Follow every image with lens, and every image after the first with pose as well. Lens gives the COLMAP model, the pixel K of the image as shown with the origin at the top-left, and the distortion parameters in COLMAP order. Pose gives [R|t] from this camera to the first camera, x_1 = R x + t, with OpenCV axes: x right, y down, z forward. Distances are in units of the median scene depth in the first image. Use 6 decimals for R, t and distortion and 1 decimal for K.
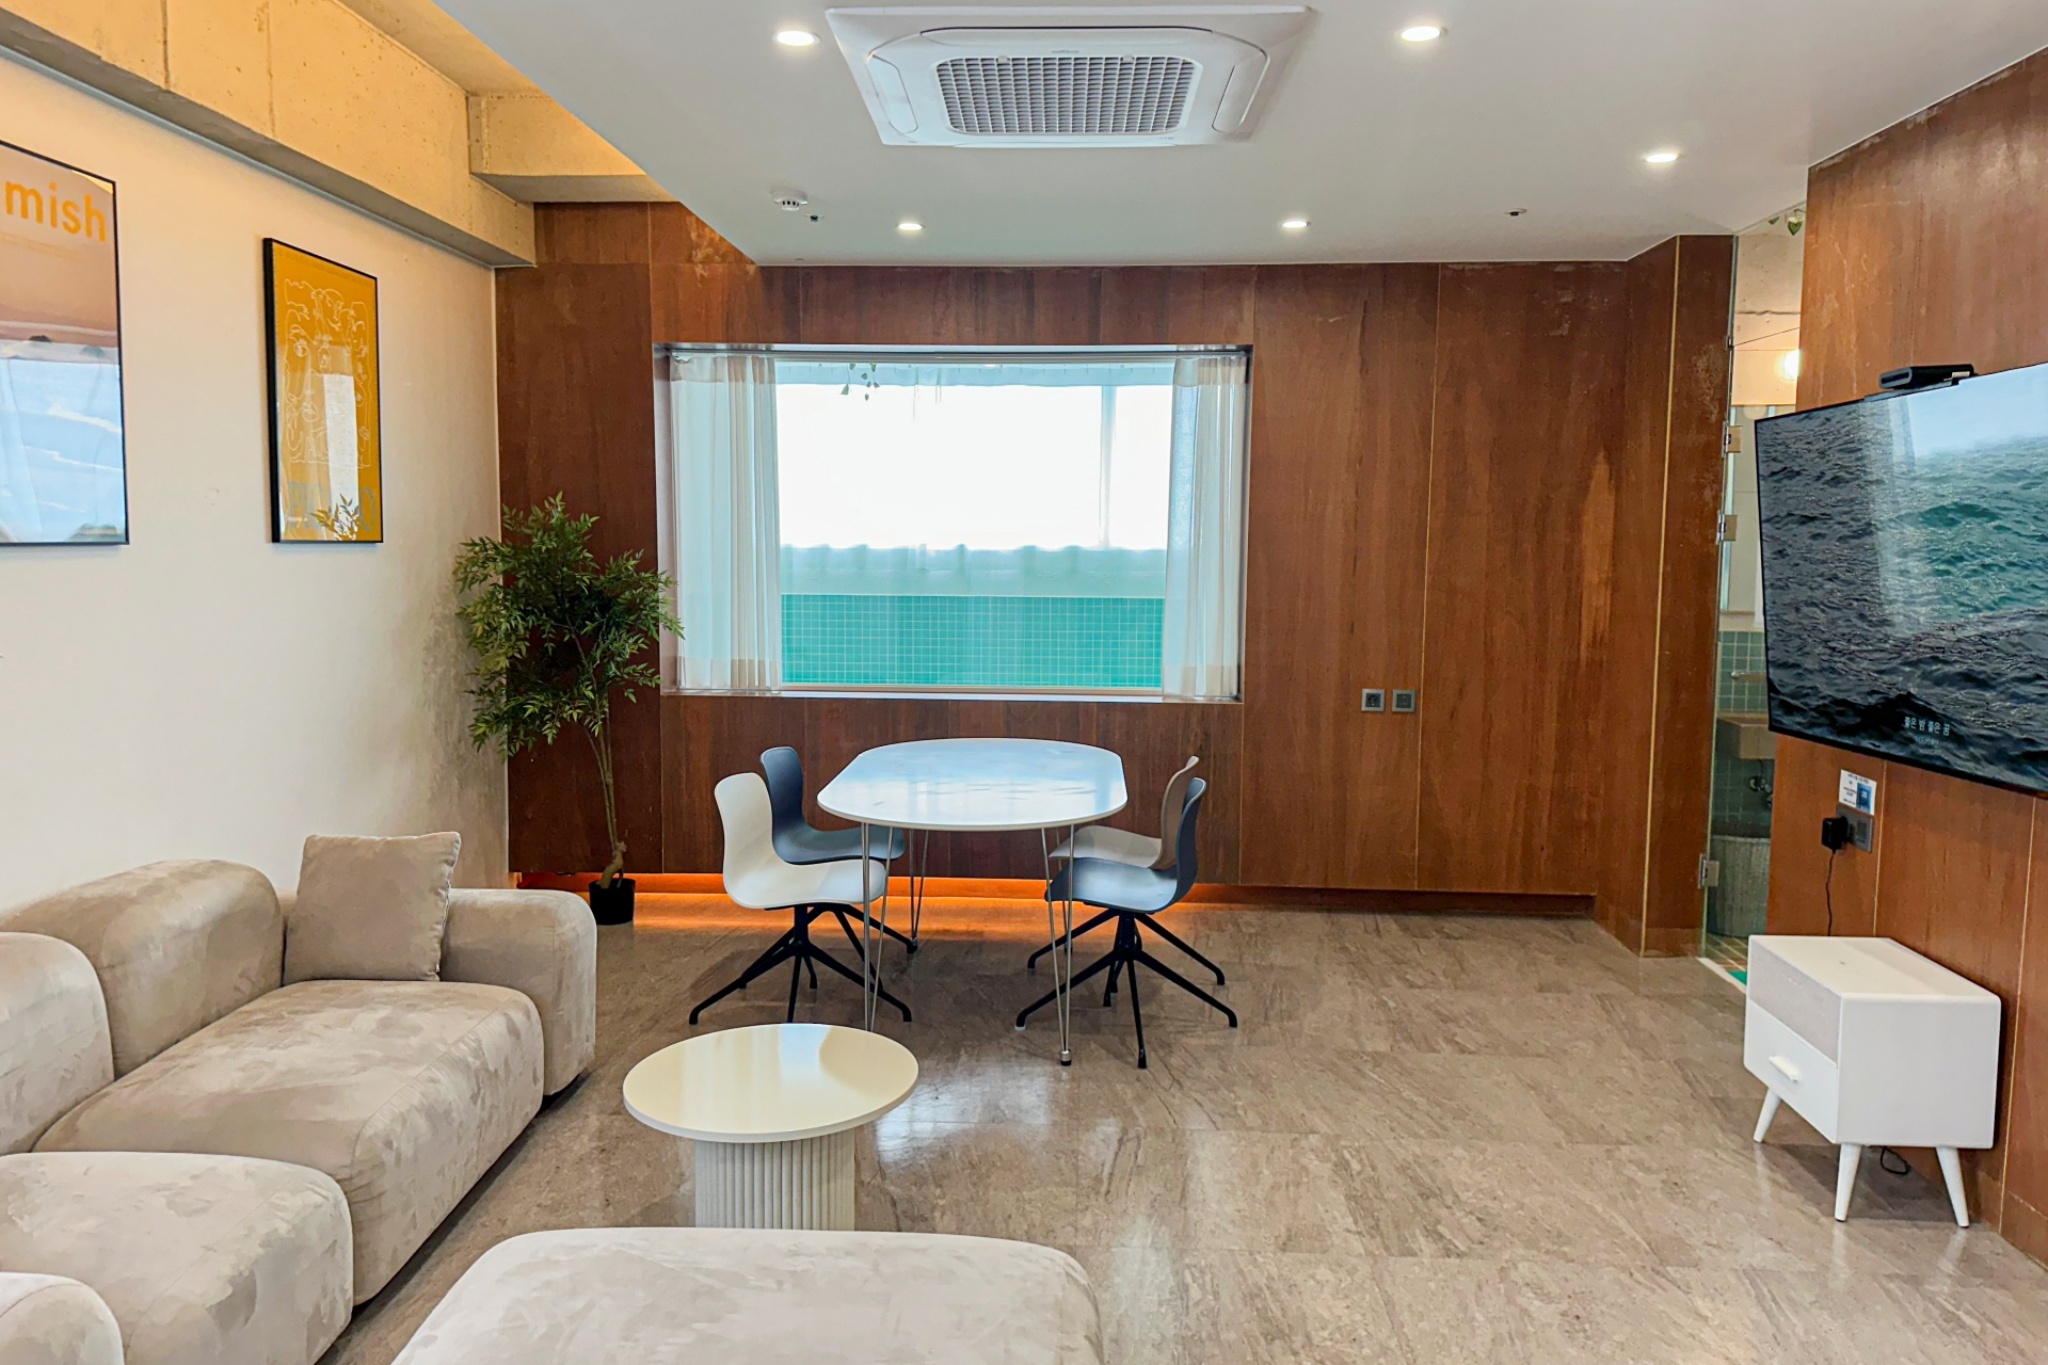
lens RADIAL K [[1444.0, 0, 995.7], [0, 1444.0, 676.3], [0, 0, 1]] dist [0.029380, -0.059488]
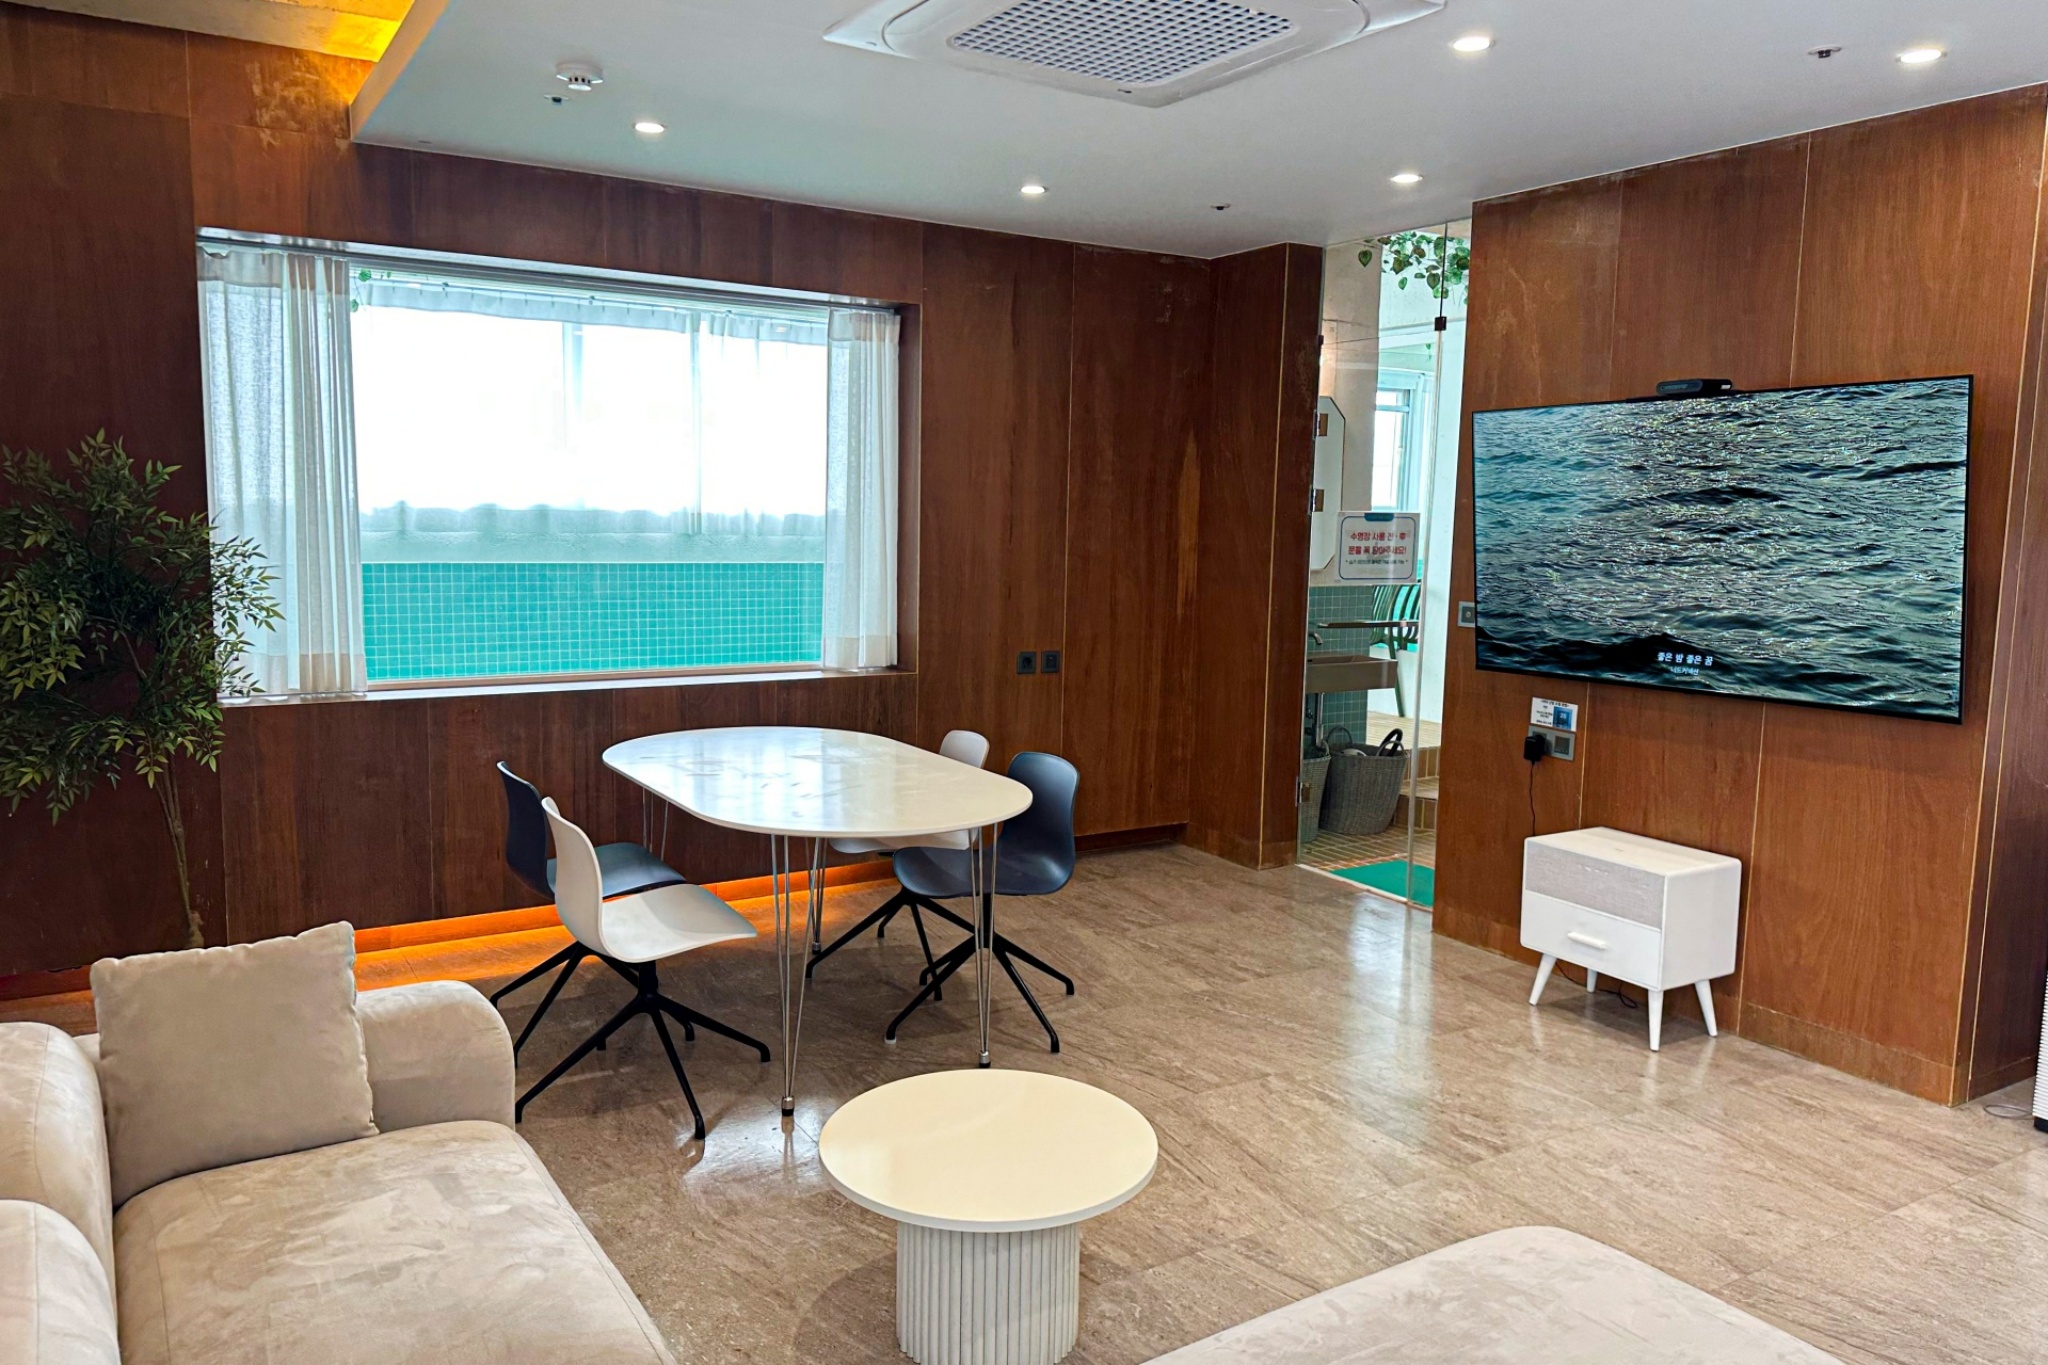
lens RADIAL K [[1415.5, 0, 1024.0], [0, 1415.5, 682.5], [0, 0, 1]] dist [0.089304, -0.164187]
pose [[0.814504, -0.063213, 0.576703, -0.525999], [0.043325, 0.997898, 0.048191, -0.028984], [-0.578537, -0.014267, 0.815531, 0.270625]]
